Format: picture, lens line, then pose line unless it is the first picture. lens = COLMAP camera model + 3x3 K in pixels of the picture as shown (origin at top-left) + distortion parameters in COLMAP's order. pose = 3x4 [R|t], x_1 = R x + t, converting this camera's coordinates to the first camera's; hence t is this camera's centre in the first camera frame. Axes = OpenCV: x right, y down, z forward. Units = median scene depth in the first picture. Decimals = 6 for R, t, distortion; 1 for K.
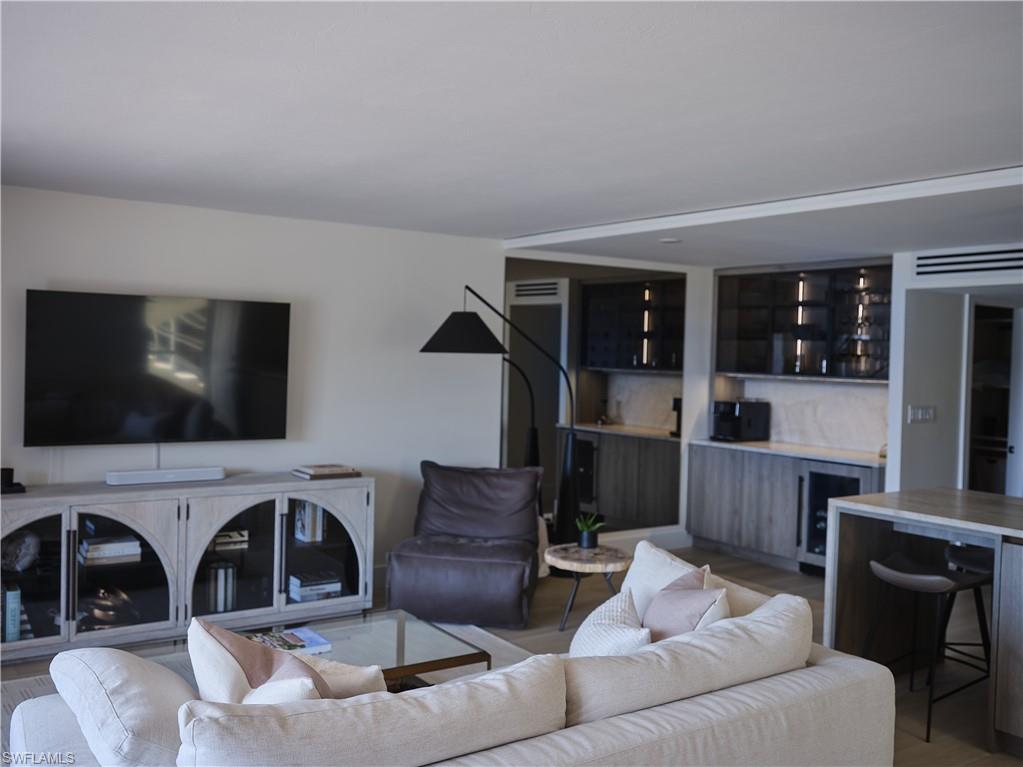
lens RADIAL K [[959.1, 0, 511.5], [0, 959.1, 383.5], [0, 0, 1]] dist [-0.000198, 0.002182]
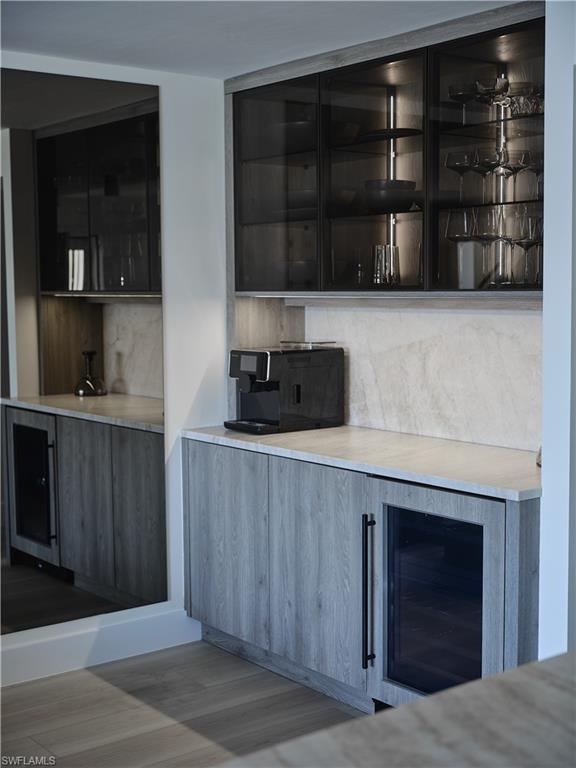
lens RADIAL K [[1125.0, 0, 288.0], [0, 1125.0, 384.0], [0, 0, 1]] dist [-0.023037, -0.095037]
pose [[0.998144, -0.035997, 0.049125, 0.226616], [0.033247, 0.997894, 0.055691, 0.004827], [-0.051026, -0.053954, 0.997239, 0.452931]]
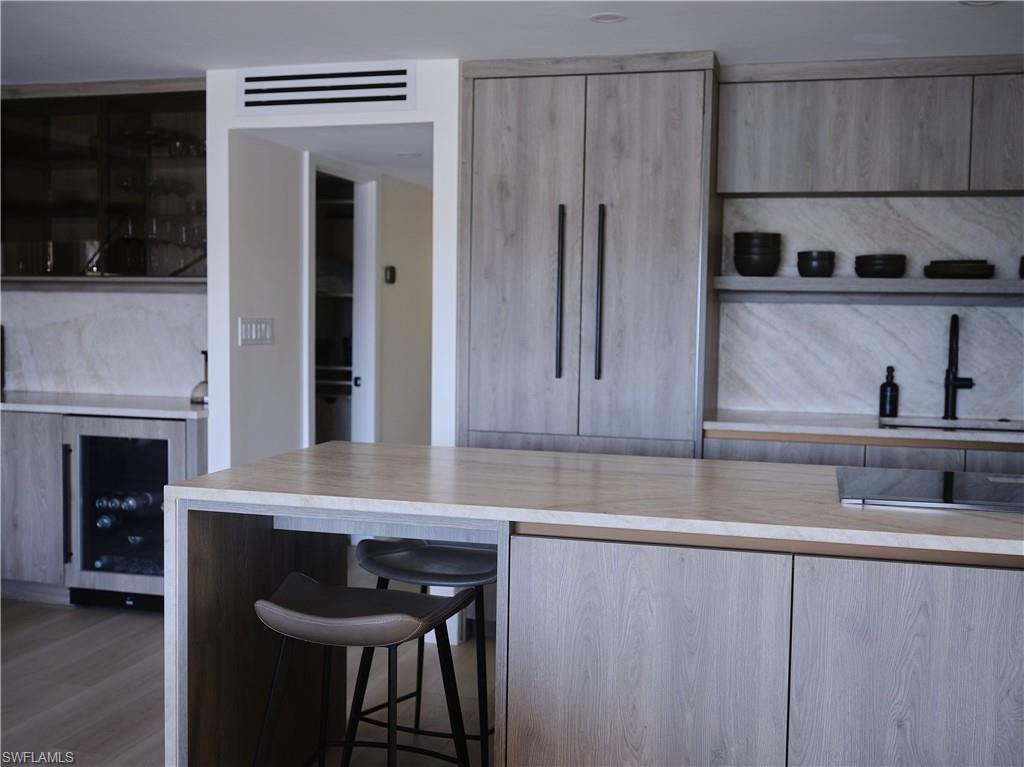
lens RADIAL K [[1134.9, 0, 512.0], [0, 1134.9, 383.5], [0, 0, 1]] dist [-0.023790, -0.039446]
pose [[0.761097, -0.054431, 0.646350, 0.060155], [0.023344, 0.998126, 0.056567, 0.024762], [-0.648218, -0.027965, 0.760941, 0.278653]]
